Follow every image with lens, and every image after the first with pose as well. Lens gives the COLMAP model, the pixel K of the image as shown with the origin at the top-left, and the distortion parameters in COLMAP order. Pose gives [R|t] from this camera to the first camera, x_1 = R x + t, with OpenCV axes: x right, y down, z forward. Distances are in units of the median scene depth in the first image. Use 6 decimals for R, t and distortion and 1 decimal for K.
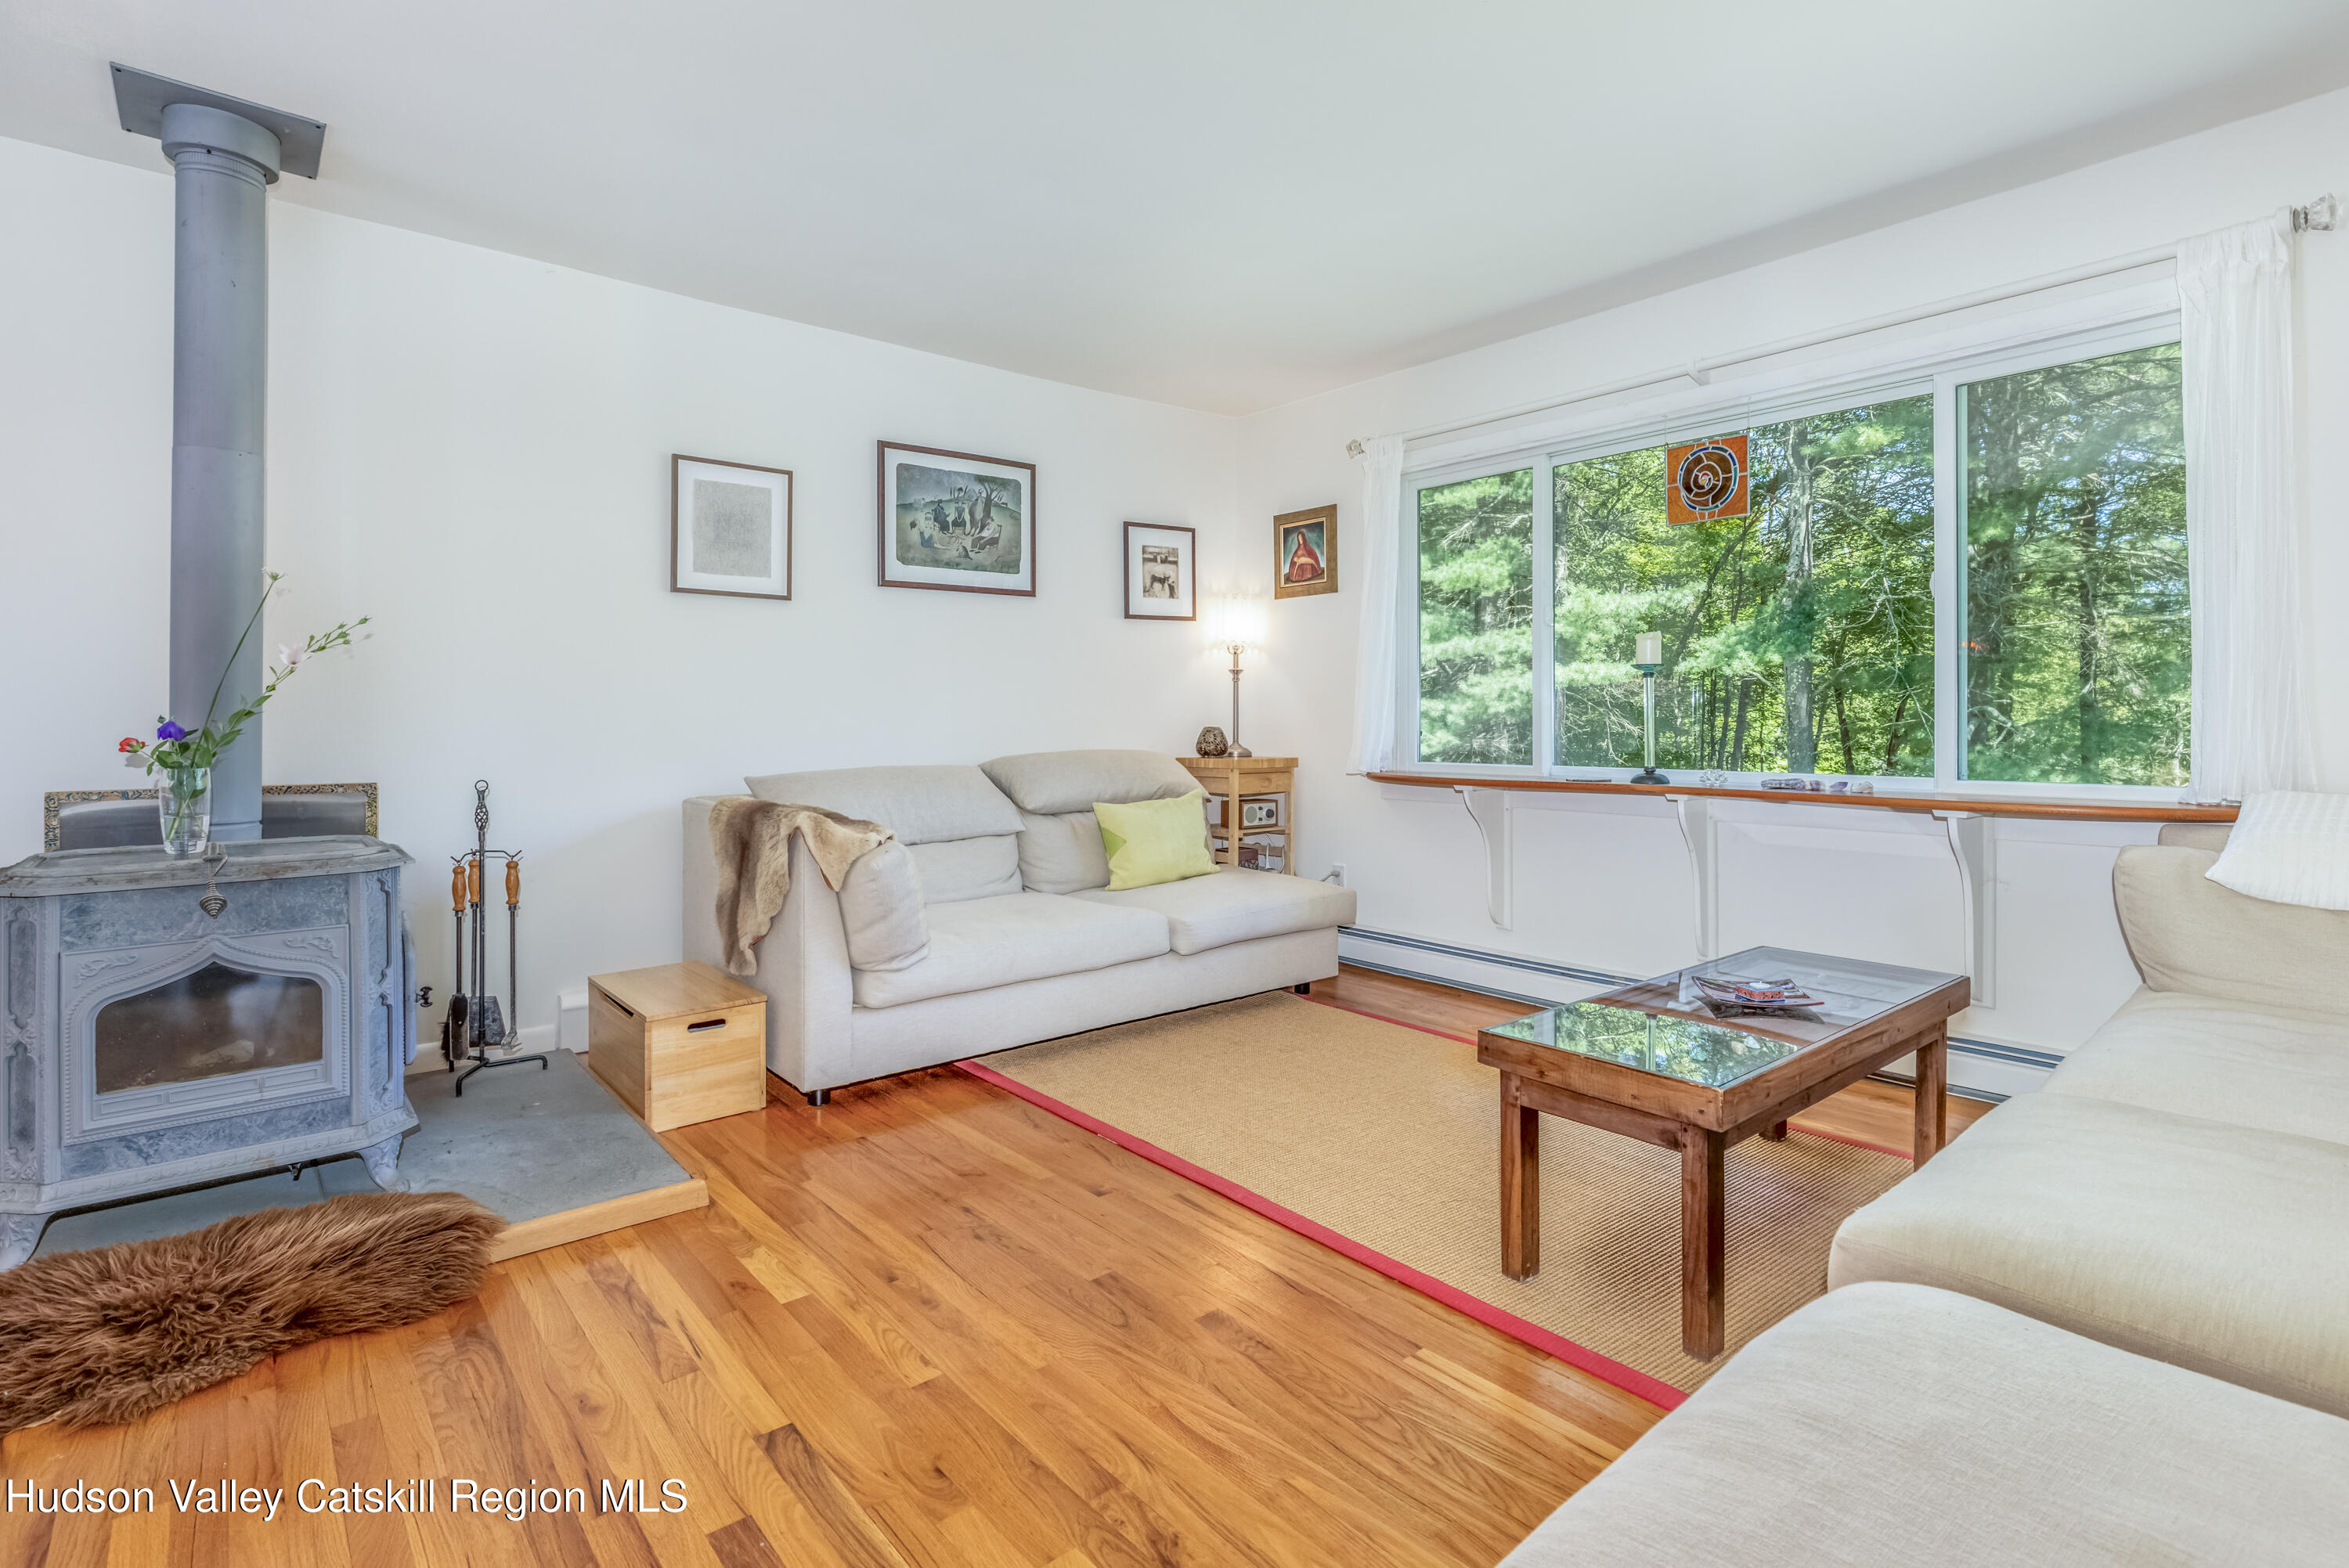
lens RADIAL K [[1127.4, 0, 1179.4], [0, 1127.4, 722.1], [0, 0, 1]] dist [-0.020927, 0.000008]
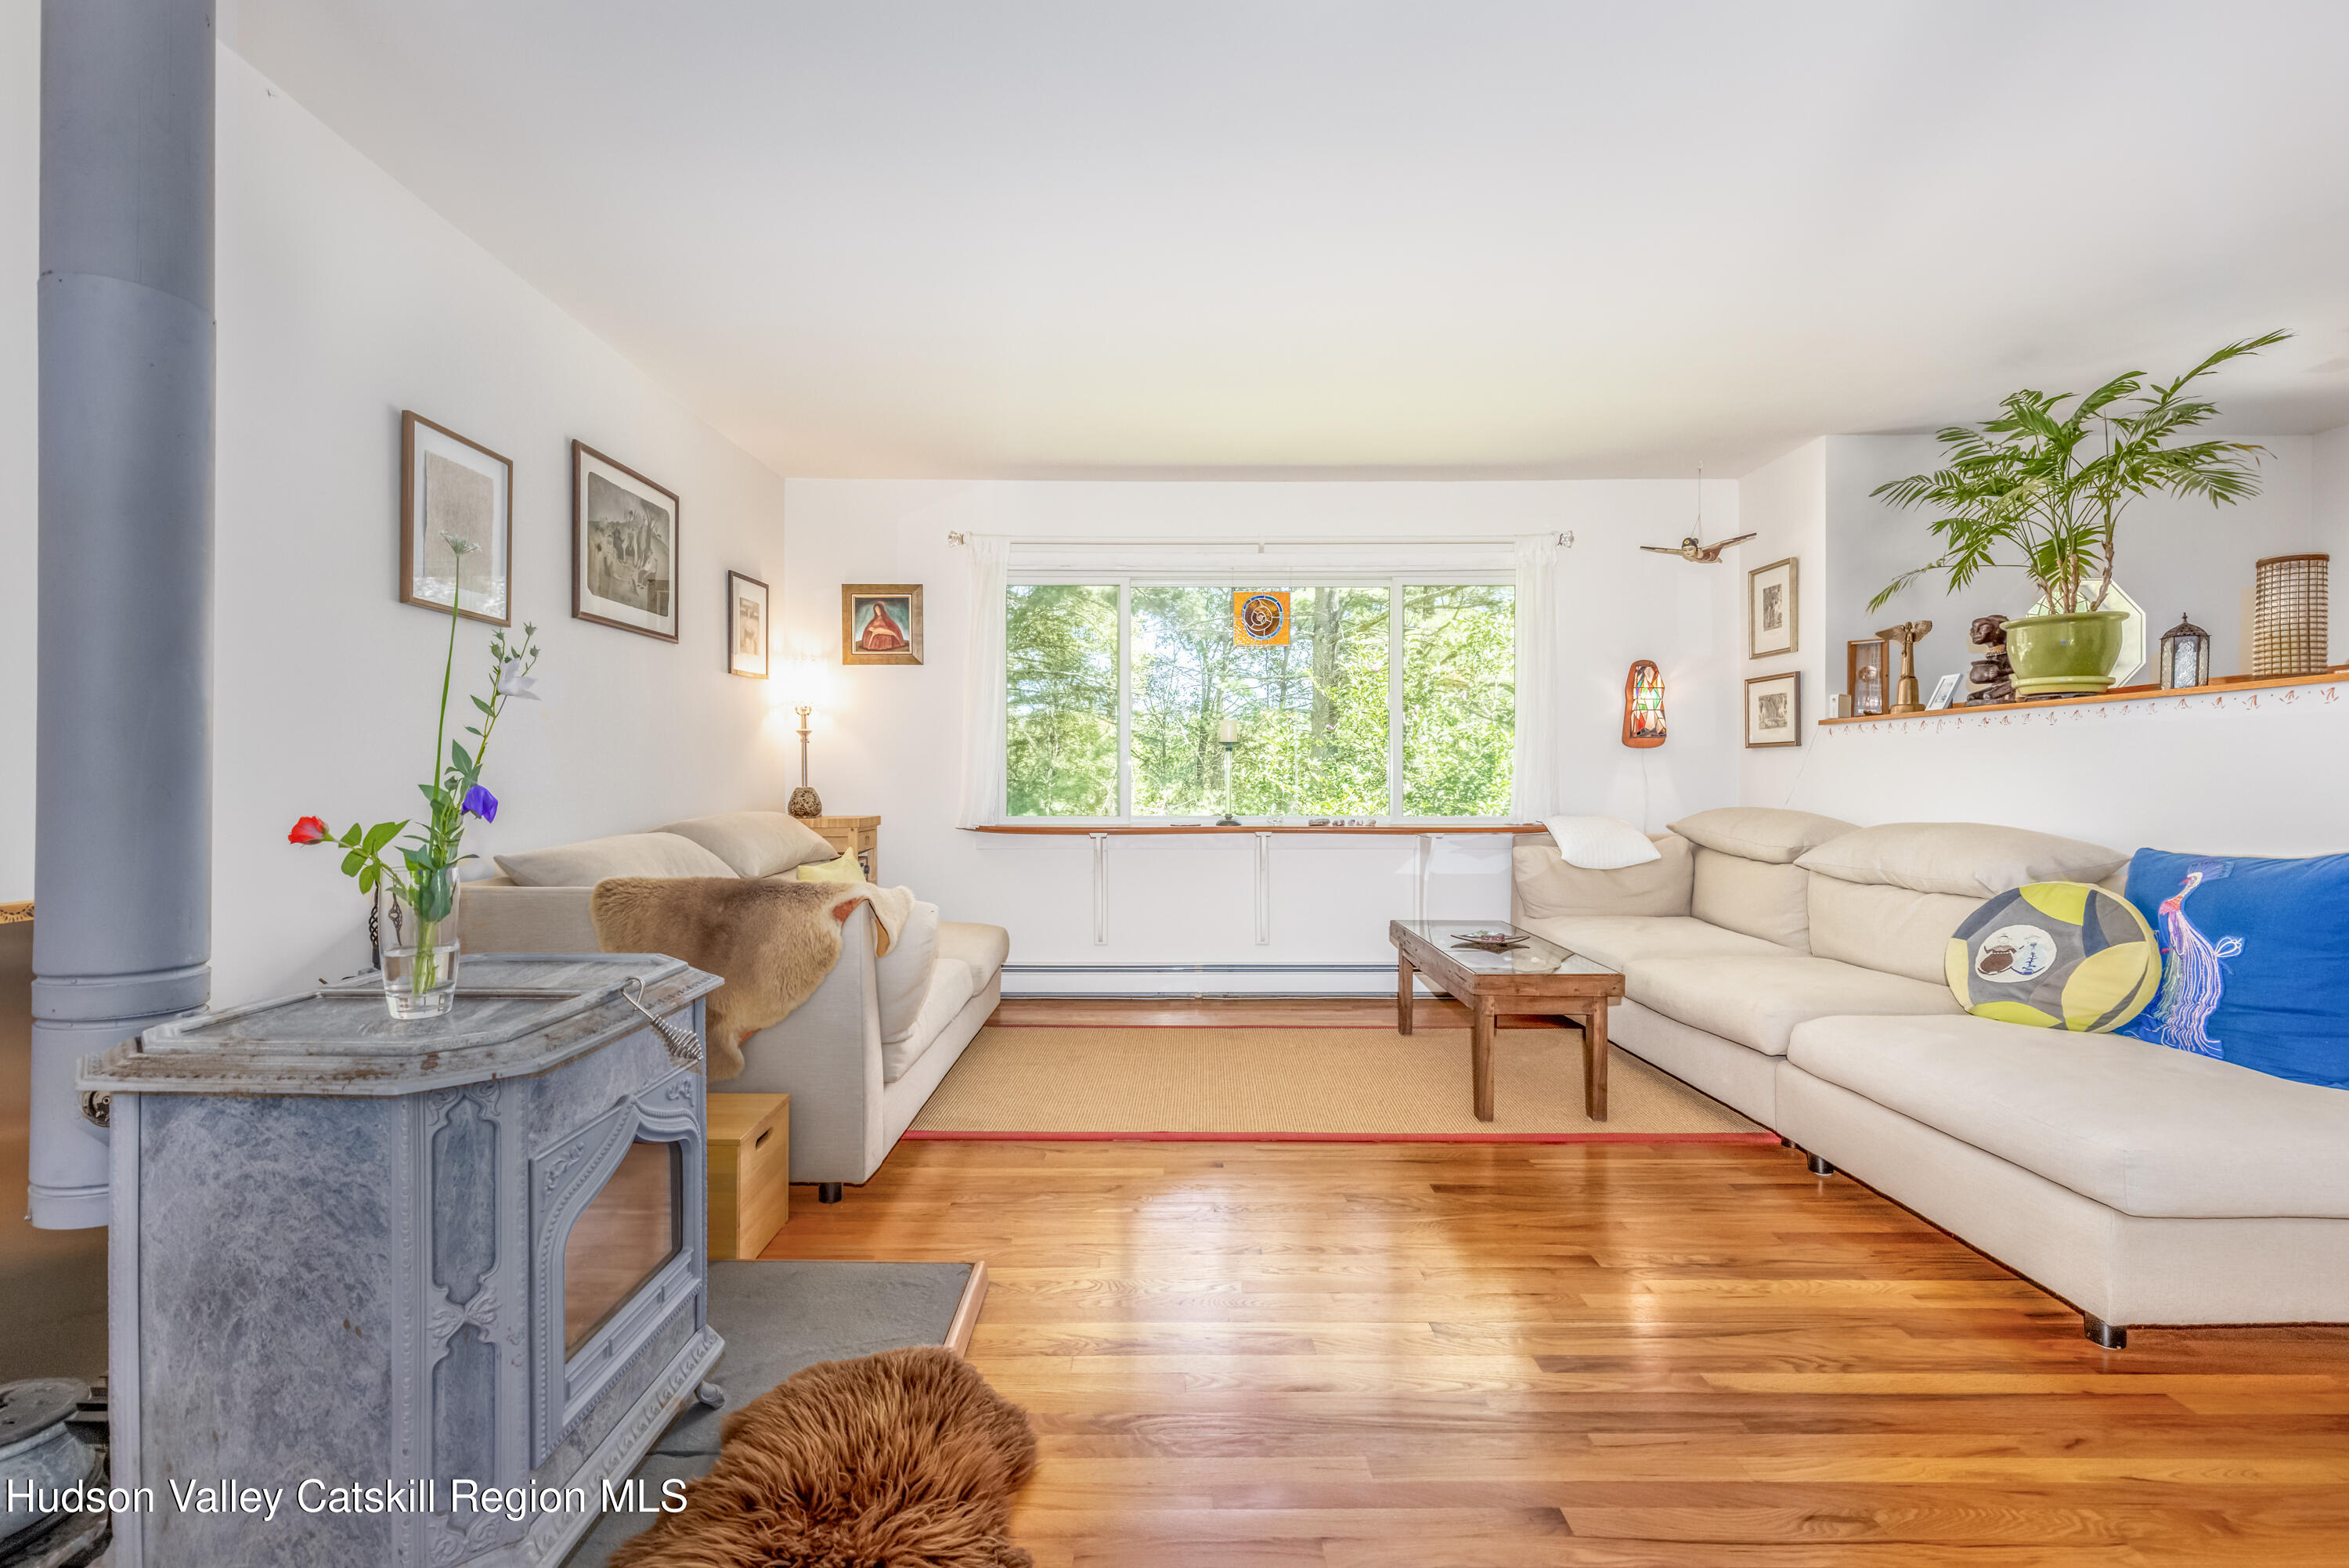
lens RADIAL K [[1086.5, 0, 1174.5], [0, 1086.5, 784.0], [0, 0, 1]] dist [0.001932, 0.000414]
pose [[0.643134, 0.000836, 0.765754, -0.504981], [-0.003632, 0.999991, 0.001958, -0.002443], [-0.765745, -0.004040, 0.643131, 0.131510]]
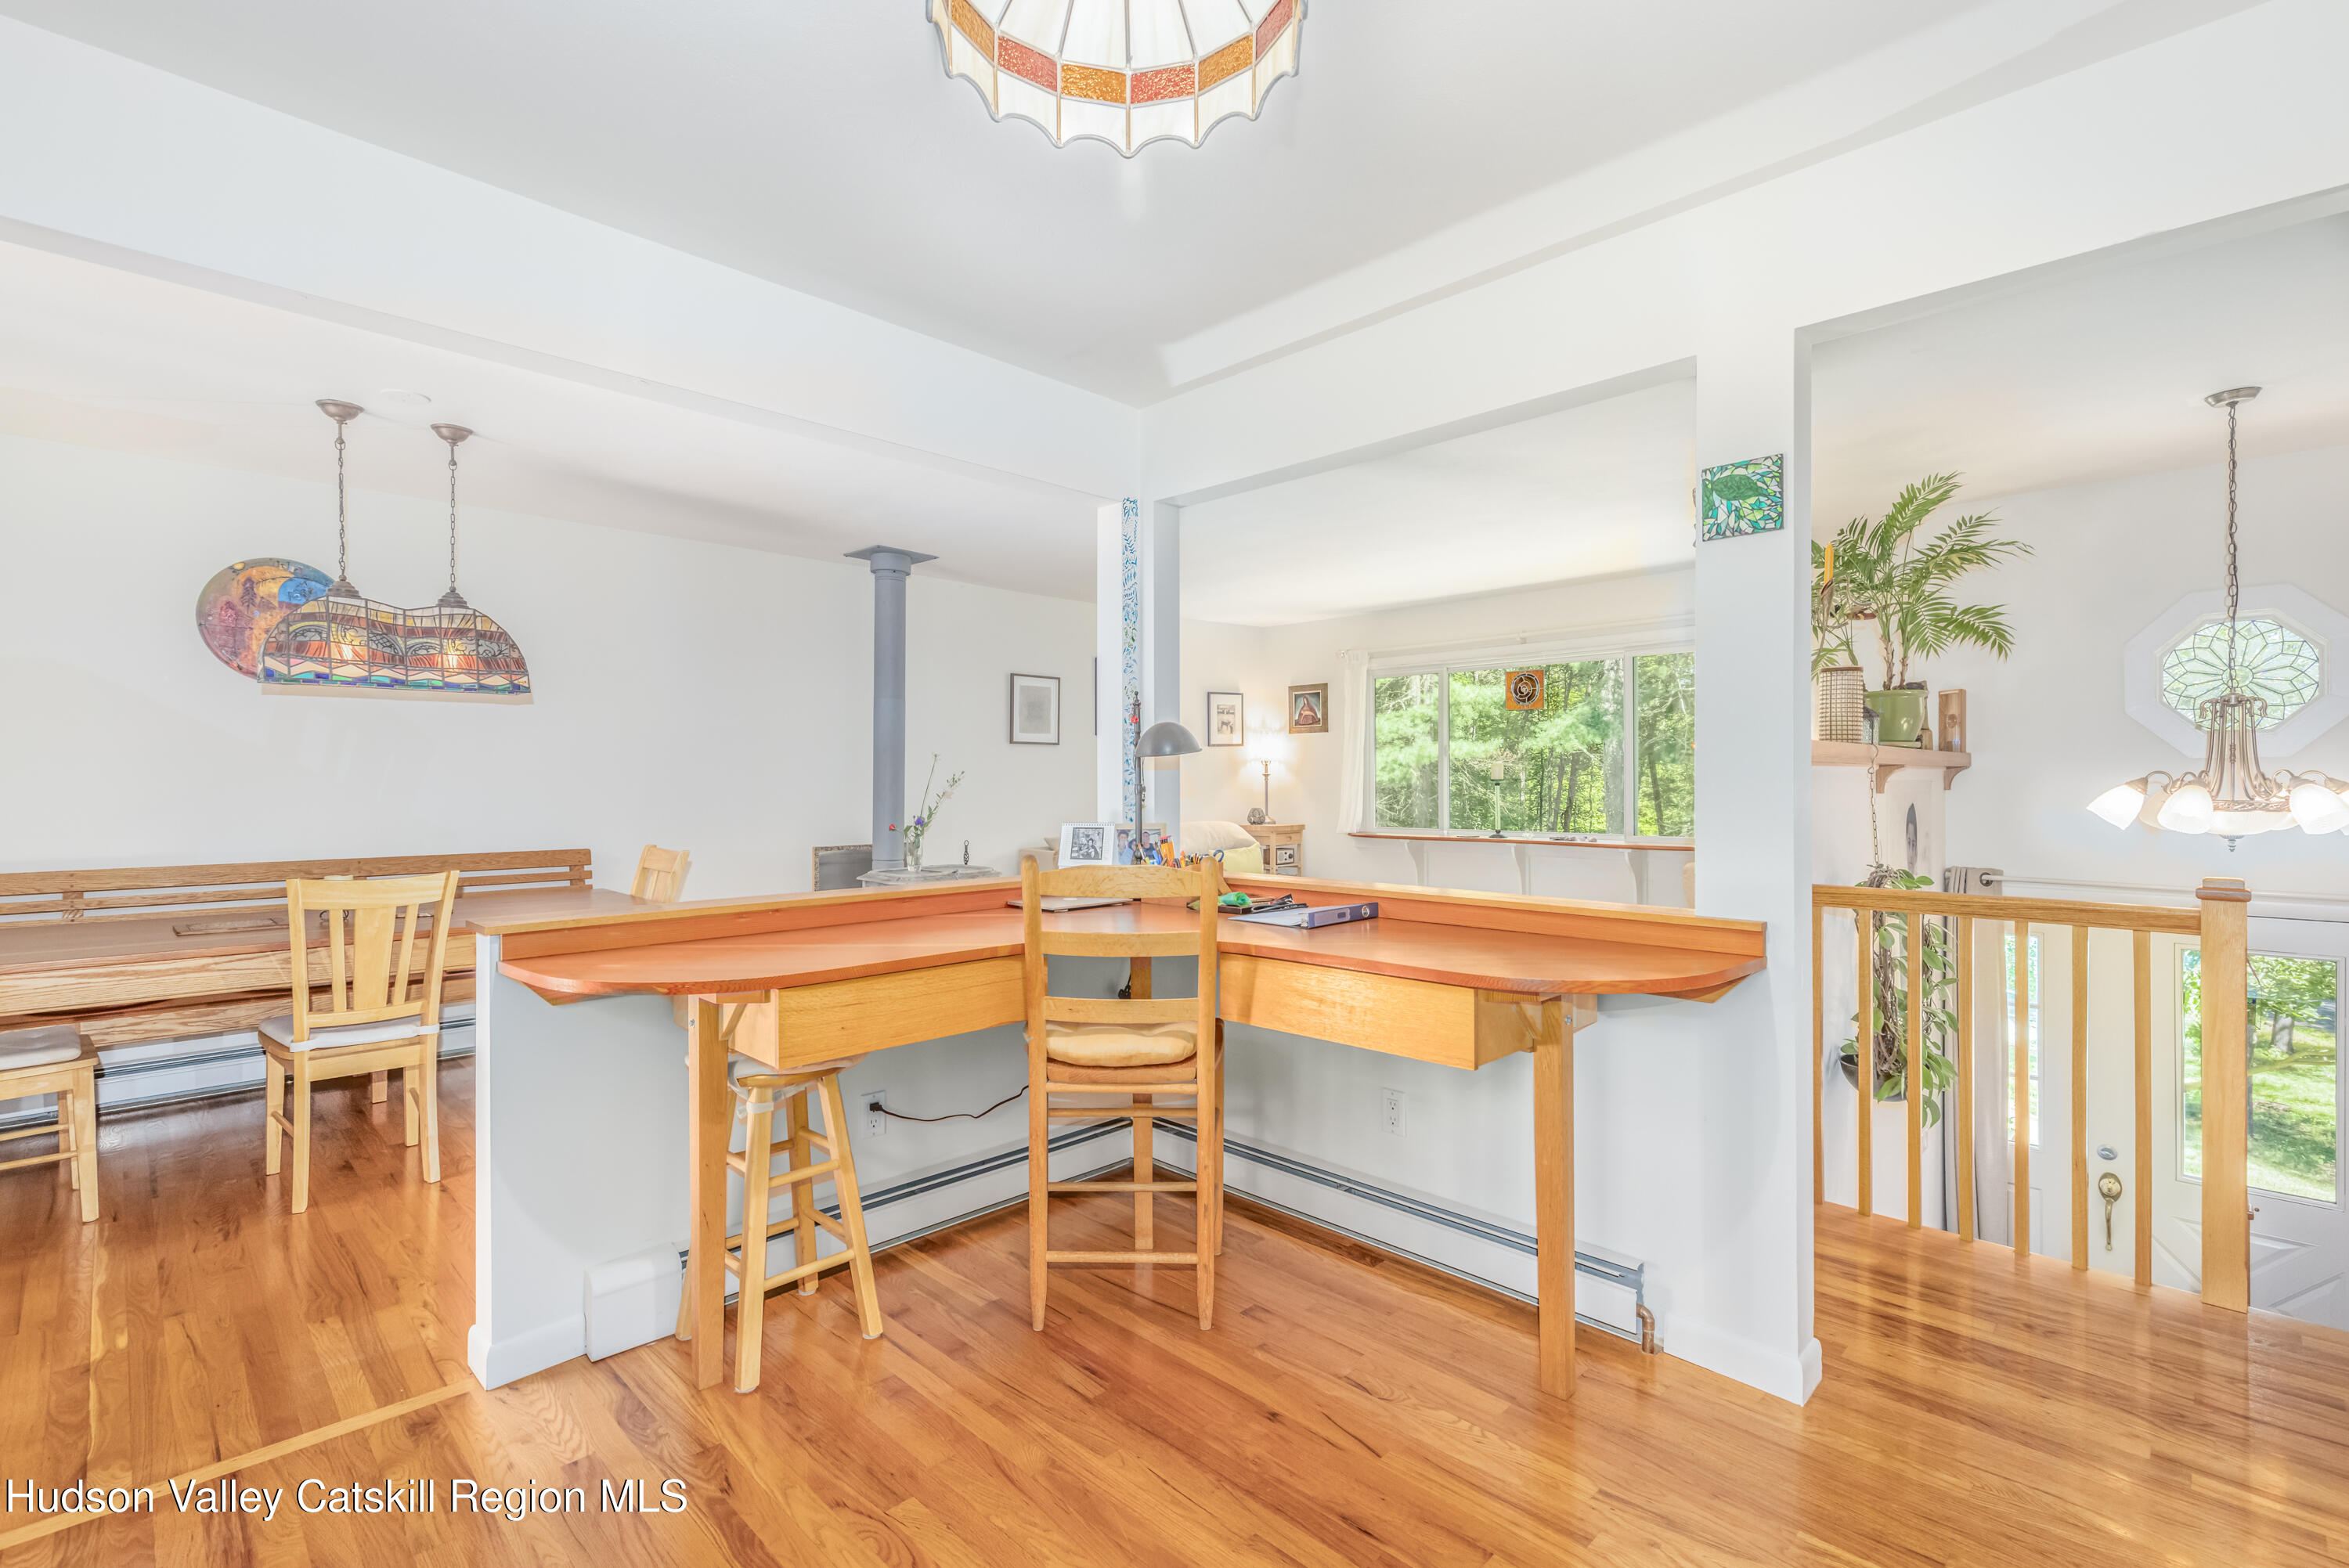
lens RADIAL K [[1056.4, 0, 1174.5], [0, 1056.4, 784.0], [0, 0, 1]] dist [0.002137, 0.000422]
pose [[0.995240, -0.005020, 0.097323, -0.263753], [0.004825, 0.999986, 0.002238, -0.037841], [-0.097333, -0.001758, 0.995250, -0.638361]]
